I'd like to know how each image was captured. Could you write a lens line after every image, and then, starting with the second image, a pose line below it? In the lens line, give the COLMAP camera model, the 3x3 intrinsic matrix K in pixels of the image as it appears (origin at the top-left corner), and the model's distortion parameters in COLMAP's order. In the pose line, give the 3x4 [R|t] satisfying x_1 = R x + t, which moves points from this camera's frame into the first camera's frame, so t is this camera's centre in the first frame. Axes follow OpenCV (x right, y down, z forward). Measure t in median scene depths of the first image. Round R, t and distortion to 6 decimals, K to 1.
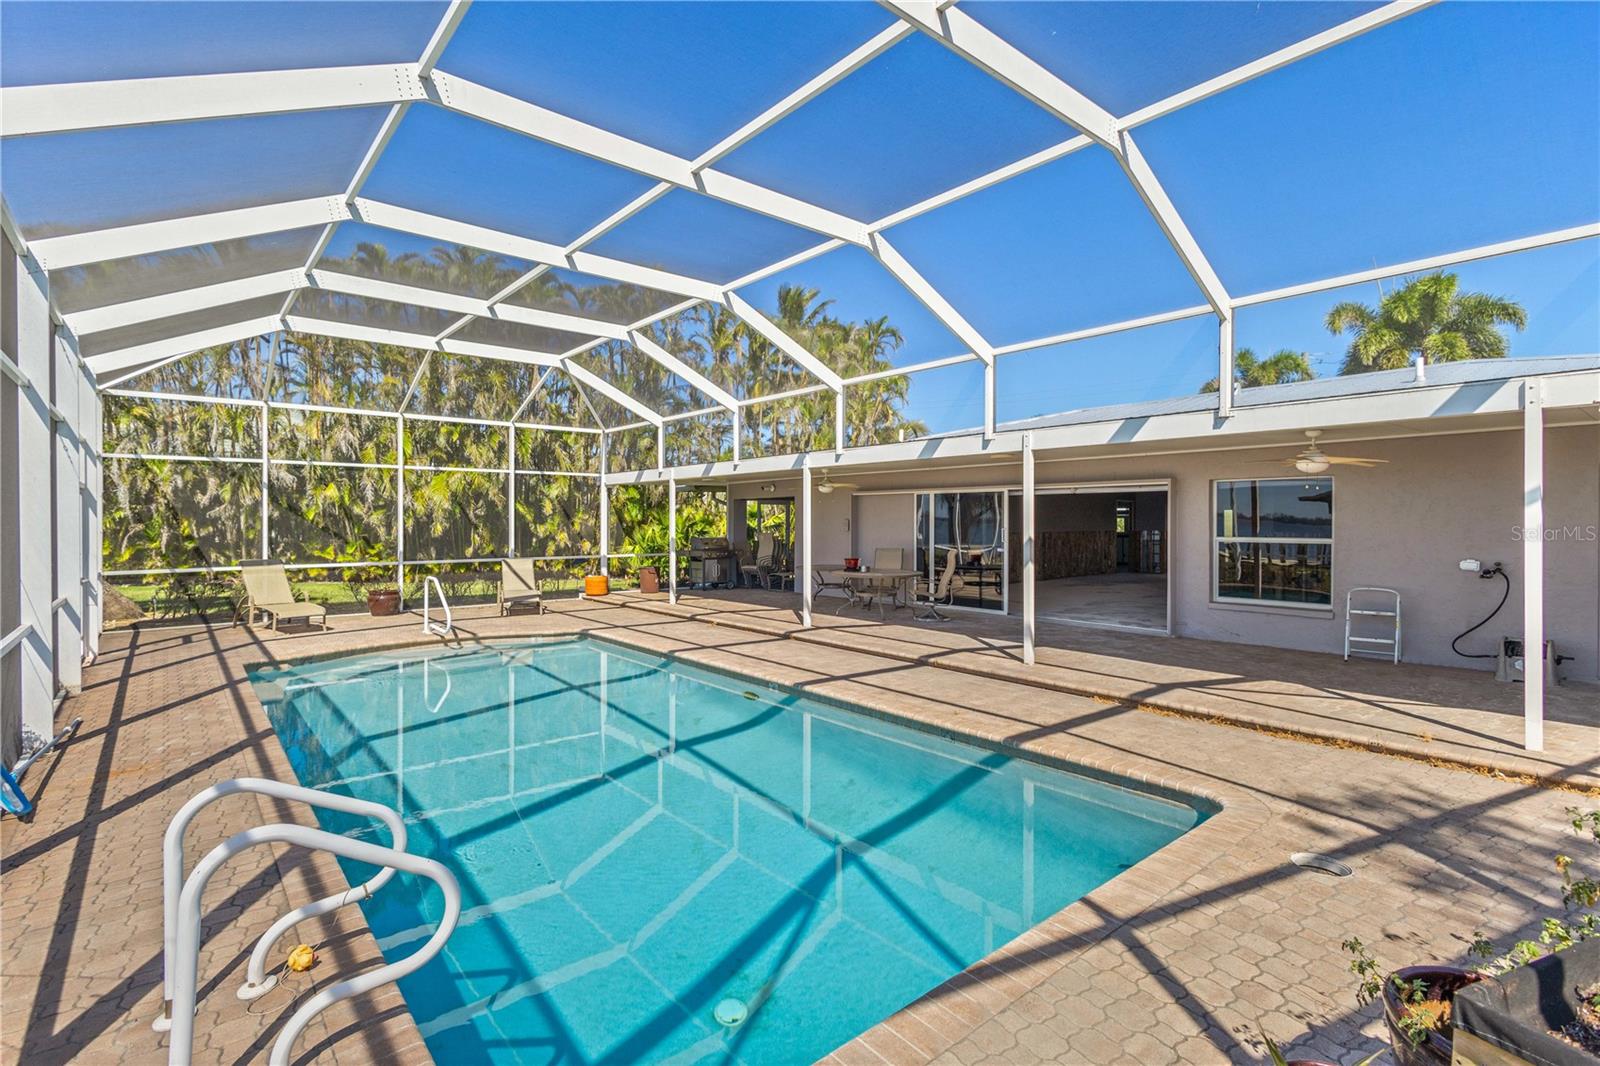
lens RADIAL K [[745.2, 0, 786.8], [0, 745.2, 525.6], [0, 0, 1]] dist [0.010041, 0.000726]
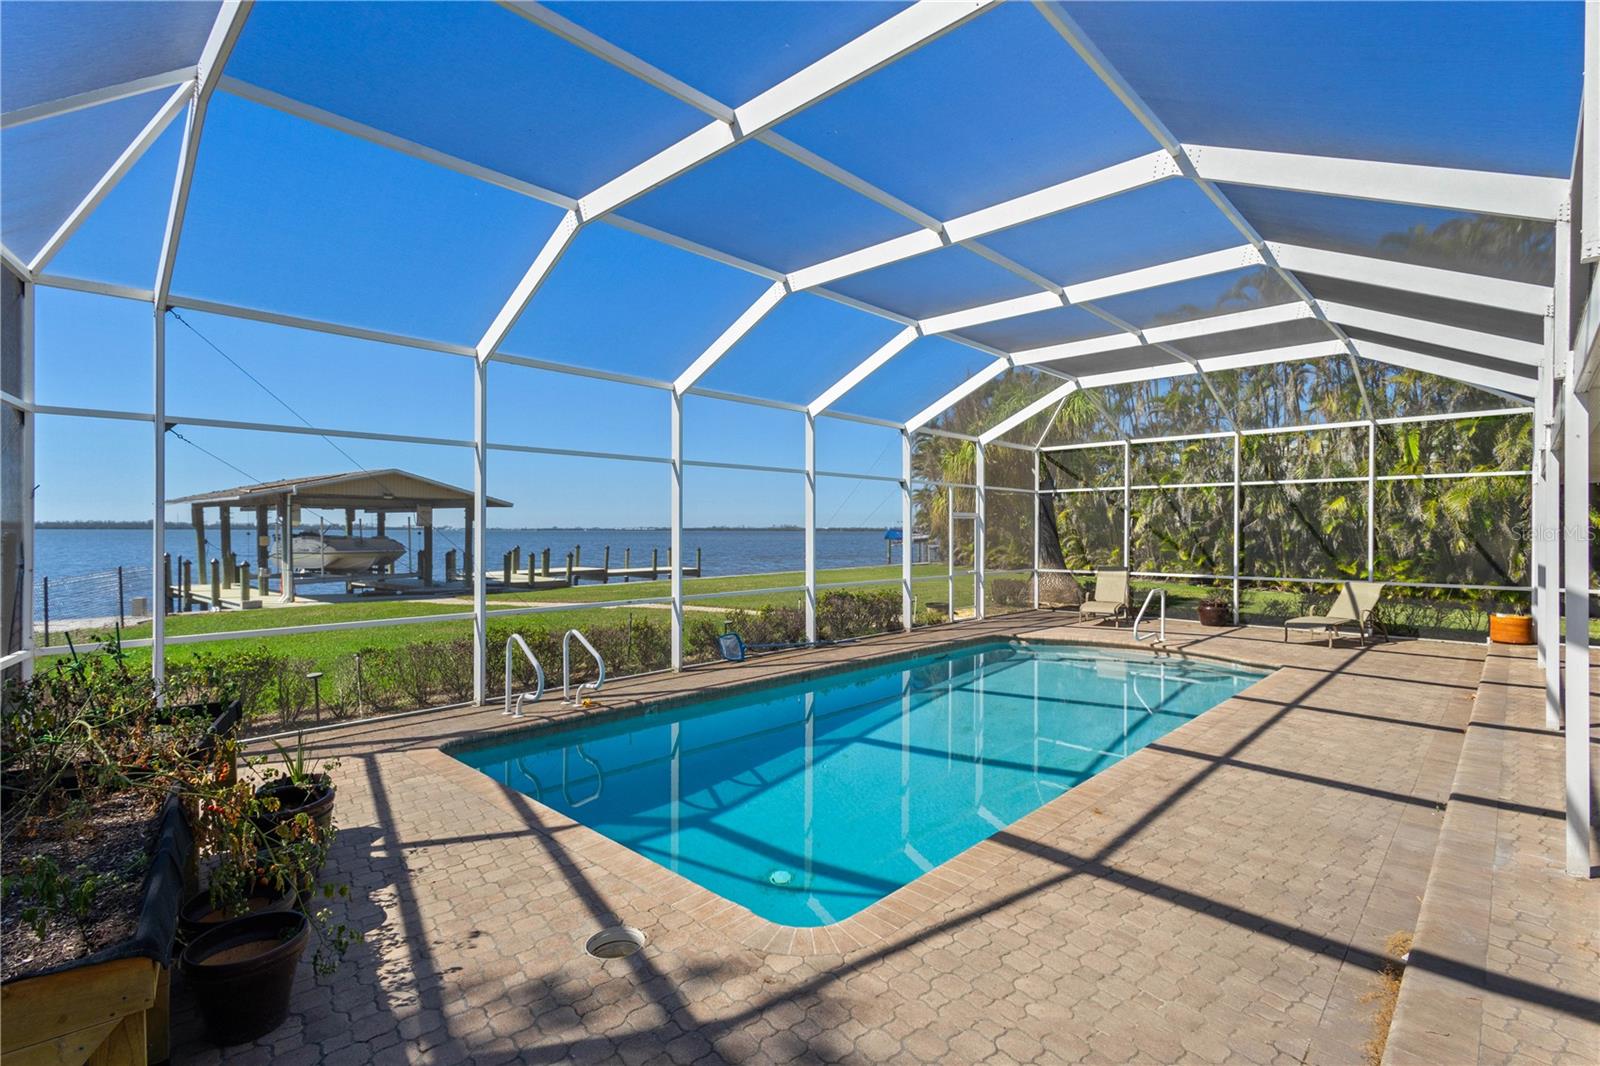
lens RADIAL K [[745.2, 0, 814.5], [0, 745.2, 535.2], [0, 0, 1]] dist [0.010041, 0.000726]
pose [[0.132181, 0.007720, -0.991196, 1.519502], [-0.009025, 0.999938, 0.006585, -0.034238], [0.991185, 0.008076, 0.132242, 1.047588]]
